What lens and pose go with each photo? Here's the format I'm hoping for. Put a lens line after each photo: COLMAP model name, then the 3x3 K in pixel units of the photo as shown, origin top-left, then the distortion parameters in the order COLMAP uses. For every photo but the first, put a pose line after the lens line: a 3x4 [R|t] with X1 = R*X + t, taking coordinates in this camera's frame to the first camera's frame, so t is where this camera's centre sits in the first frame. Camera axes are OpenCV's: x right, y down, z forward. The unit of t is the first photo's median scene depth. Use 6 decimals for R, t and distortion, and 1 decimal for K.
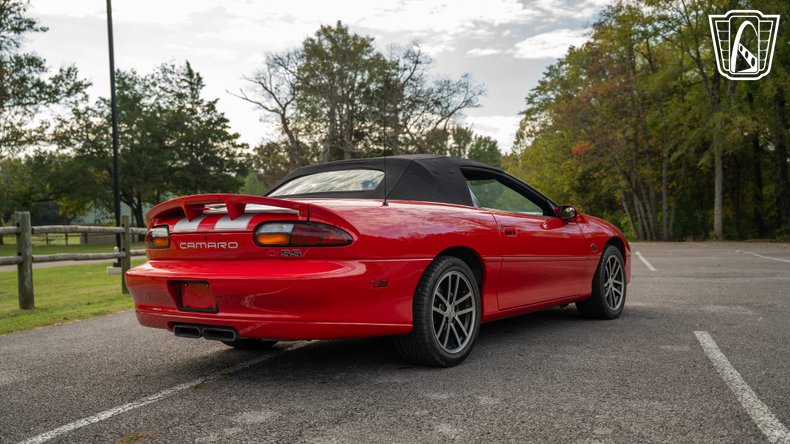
lens RADIAL K [[763.7, 0, 392.0], [0, 763.7, 228.1], [0, 0, 1]] dist [-0.006206, 0.000000]
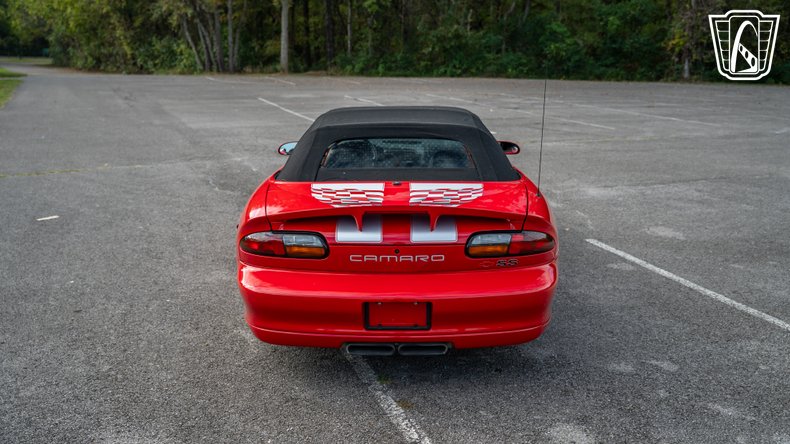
lens RADIAL K [[763.7, 0, 397.0], [0, 763.7, 225.9], [0, 0, 1]] dist [-0.006206, 0.000000]
pose [[0.808799, -0.121732, 0.575349, -0.073299], [-0.017317, 0.972987, 0.230207, -0.021682], [-0.587831, -0.196155, 0.784843, 0.027232]]
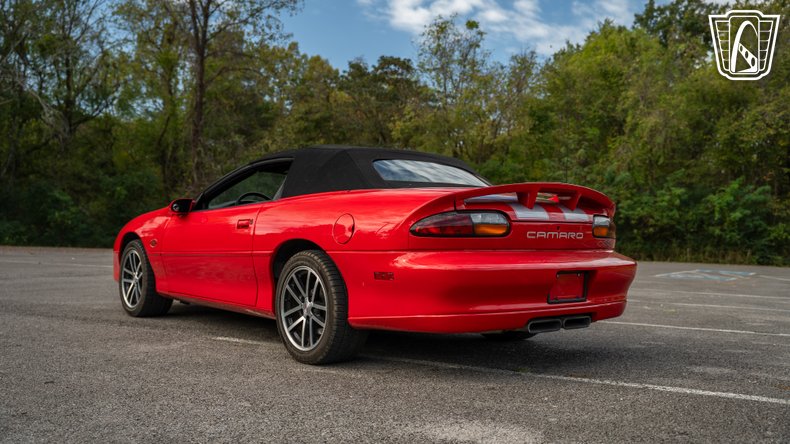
lens RADIAL K [[763.7, 0, 394.1], [0, 763.7, 220.0], [0, 0, 1]] dist [-0.006206, 0.000000]
pose [[0.241624, 0.042690, 0.969430, -0.119375], [-0.027257, 0.998936, -0.037196, 0.004358], [-0.969987, -0.017436, 0.242531, 0.092212]]
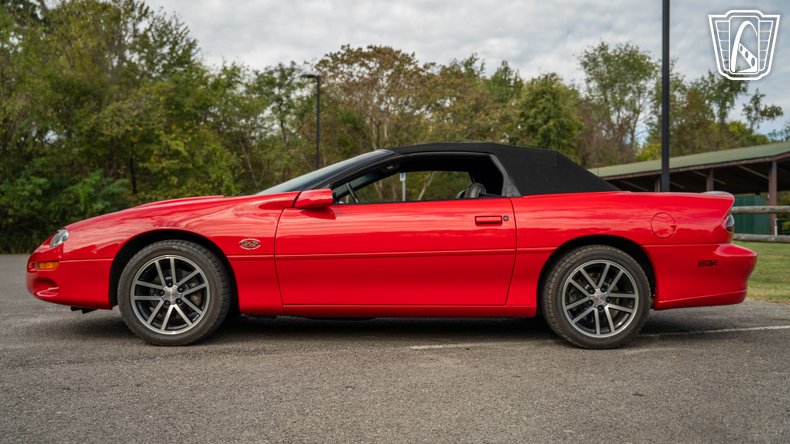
lens RADIAL K [[763.7, 0, 397.2], [0, 763.7, 227.3], [0, 0, 1]] dist [-0.006206, 0.000000]
pose [[-0.625250, 0.022517, 0.780100, -0.091344], [0.002241, 0.999631, -0.027058, 0.005273], [-0.780421, -0.015170, -0.625070, 0.216982]]
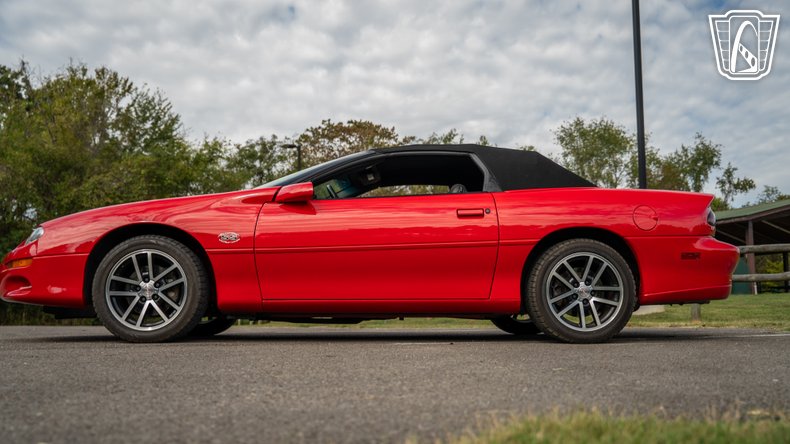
lens RADIAL K [[763.7, 0, 395.3], [0, 763.7, 229.9], [0, 0, 1]] dist [-0.006206, 0.000000]
pose [[-0.641744, 0.105594, 0.759615, -0.089791], [0.012716, 0.991805, -0.127128, 0.017079], [-0.766814, -0.071924, -0.637827, 0.215892]]
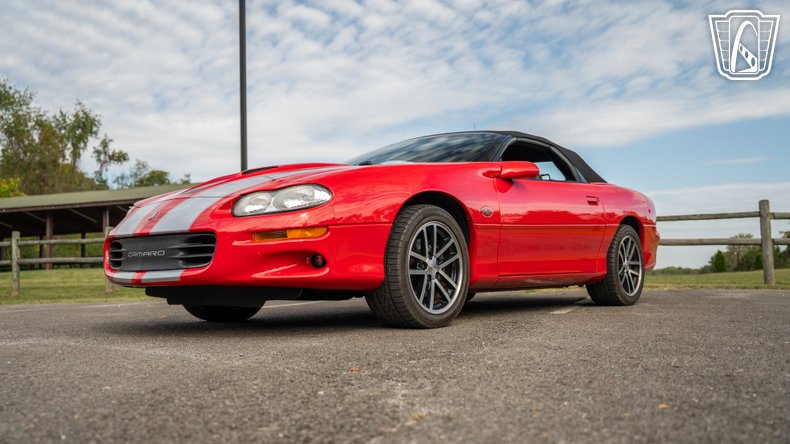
lens RADIAL K [[763.7, 0, 401.5], [0, 763.7, 227.2], [0, 0, 1]] dist [-0.006206, 0.000000]
pose [[-0.998515, 0.046761, 0.027961, 0.011363], [0.044910, 0.996970, -0.063508, 0.012420], [-0.030846, -0.062158, -0.997590, 0.266006]]
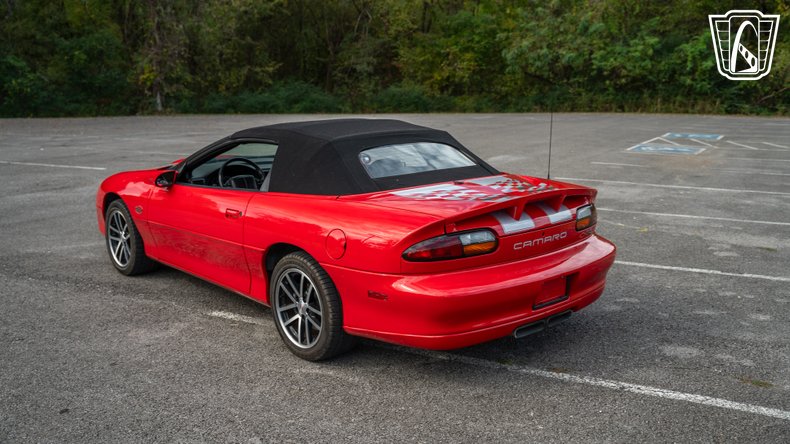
lens RADIAL K [[763.7, 0, 400.5], [0, 763.7, 223.9], [0, 0, 1]] dist [-0.006206, 0.000000]
pose [[0.195883, -0.169983, 0.965782, -0.120587], [-0.001755, 0.984799, 0.173686, -0.016795], [-0.980626, -0.035717, 0.192608, 0.094545]]
